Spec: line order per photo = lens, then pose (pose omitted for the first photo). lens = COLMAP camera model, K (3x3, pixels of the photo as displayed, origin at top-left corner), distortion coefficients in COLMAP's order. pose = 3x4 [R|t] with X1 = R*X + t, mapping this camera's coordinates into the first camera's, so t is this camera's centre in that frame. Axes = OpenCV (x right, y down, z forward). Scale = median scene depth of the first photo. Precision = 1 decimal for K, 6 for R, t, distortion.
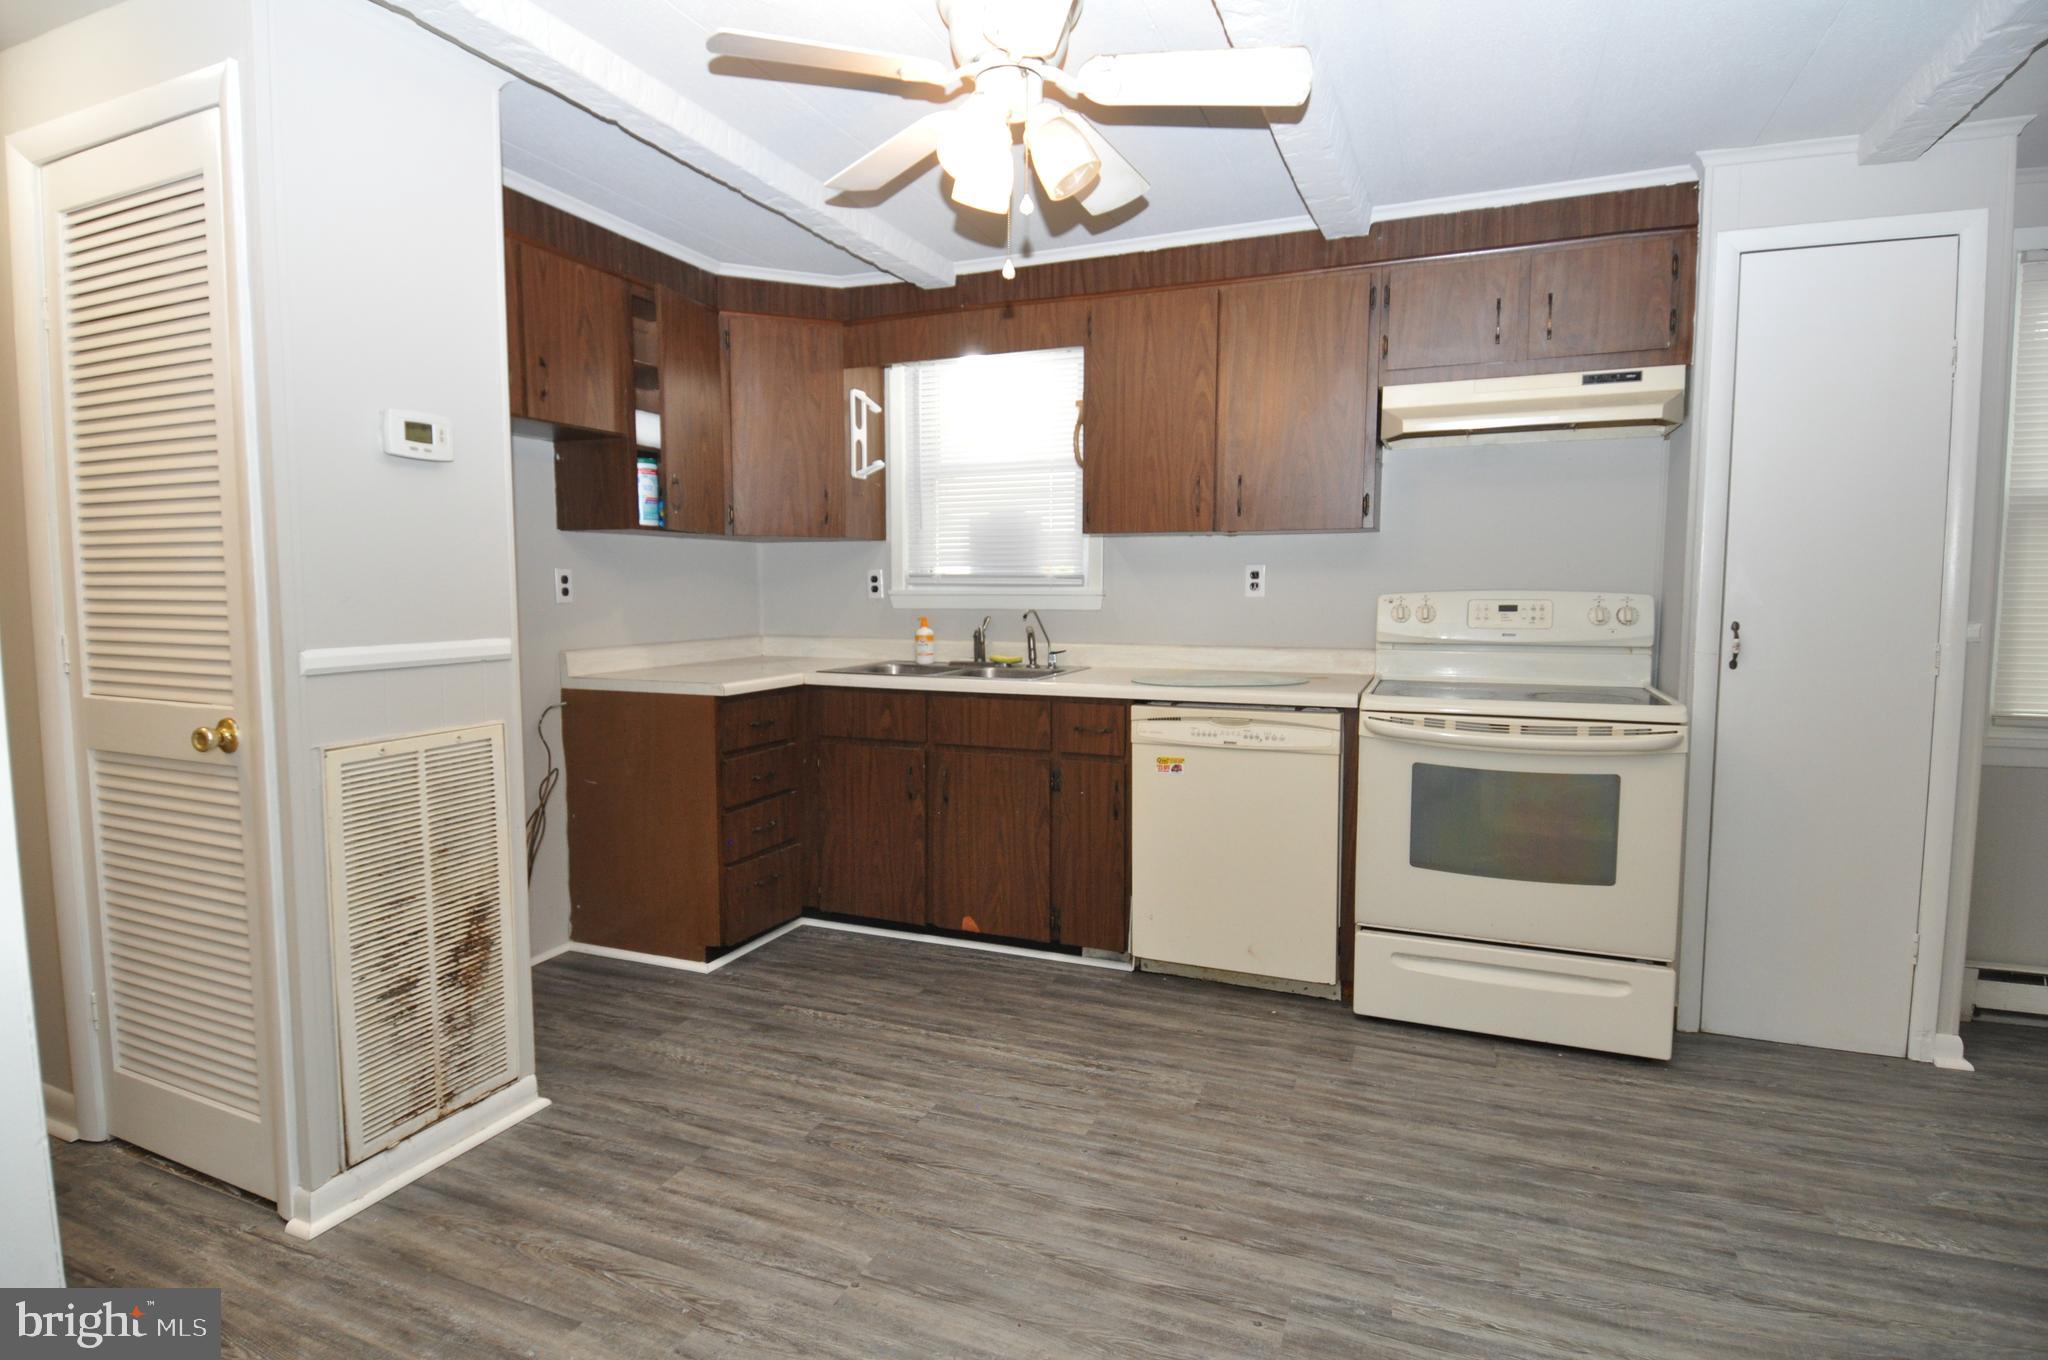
lens RADIAL K [[1058.9, 0, 1008.8], [0, 1058.9, 676.5], [0, 0, 1]] dist [0.050307, -0.054717]
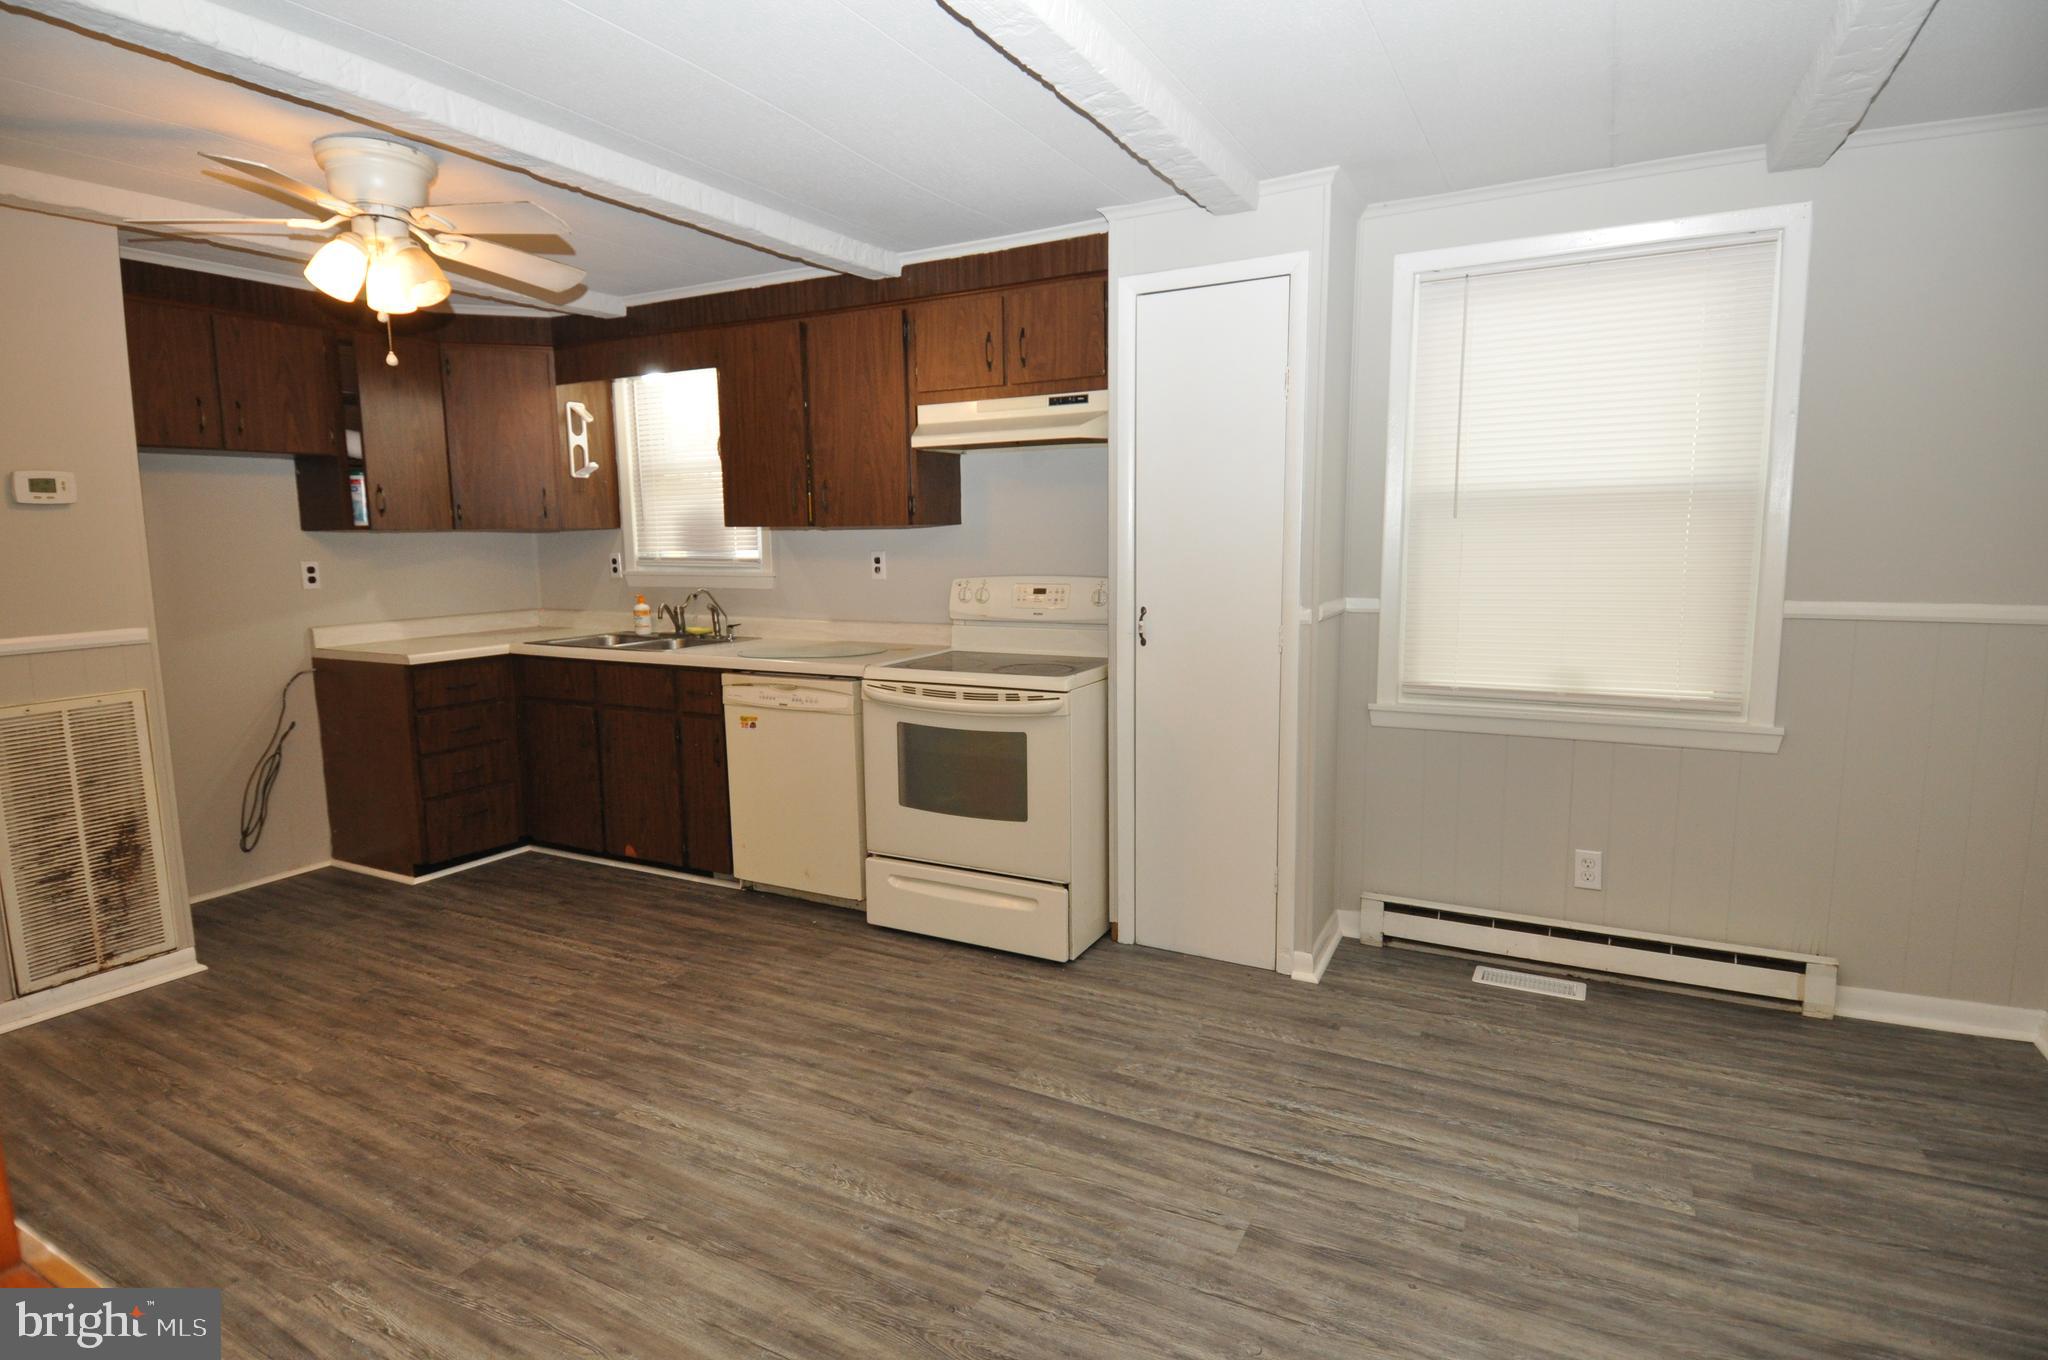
lens RADIAL K [[1058.9, 0, 1008.8], [0, 1058.9, 676.5], [0, 0, 1]] dist [0.050307, -0.054717]
pose [[0.994721, 0.001748, -0.102606, 0.665716], [0.003229, 0.998827, 0.048313, -0.031600], [0.102570, -0.048389, 0.993548, -0.209308]]
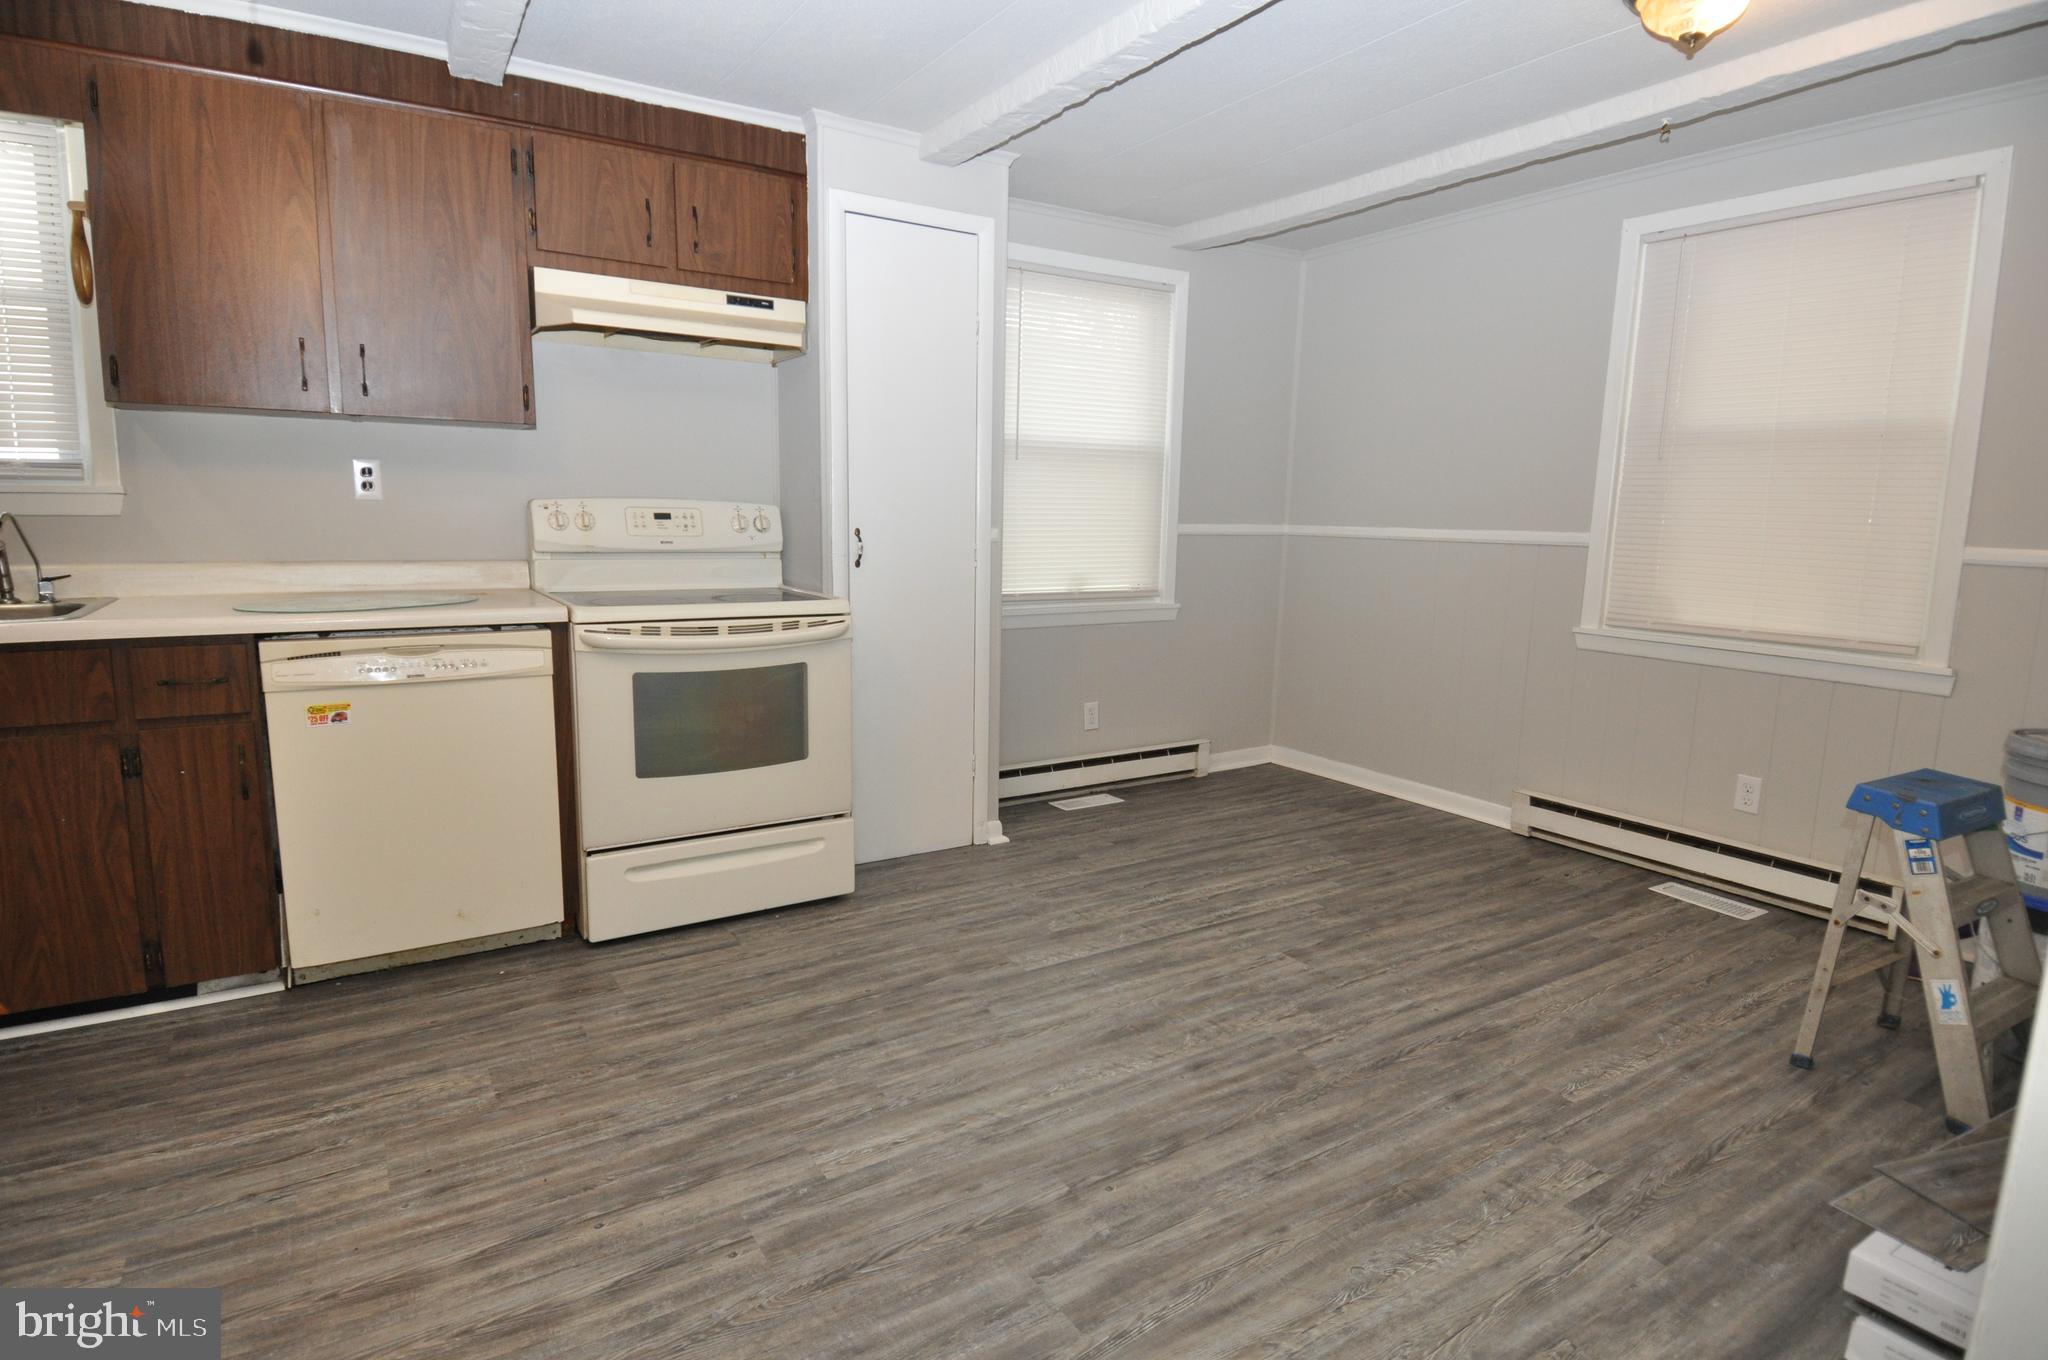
lens RADIAL K [[1058.9, 0, 1008.8], [0, 1058.9, 676.5], [0, 0, 1]] dist [0.050307, -0.054717]
pose [[0.577206, -0.113536, 0.808667, -0.221410], [0.052647, 0.993401, 0.101894, 0.002687], [-0.814900, -0.016239, 0.579374, 0.162034]]
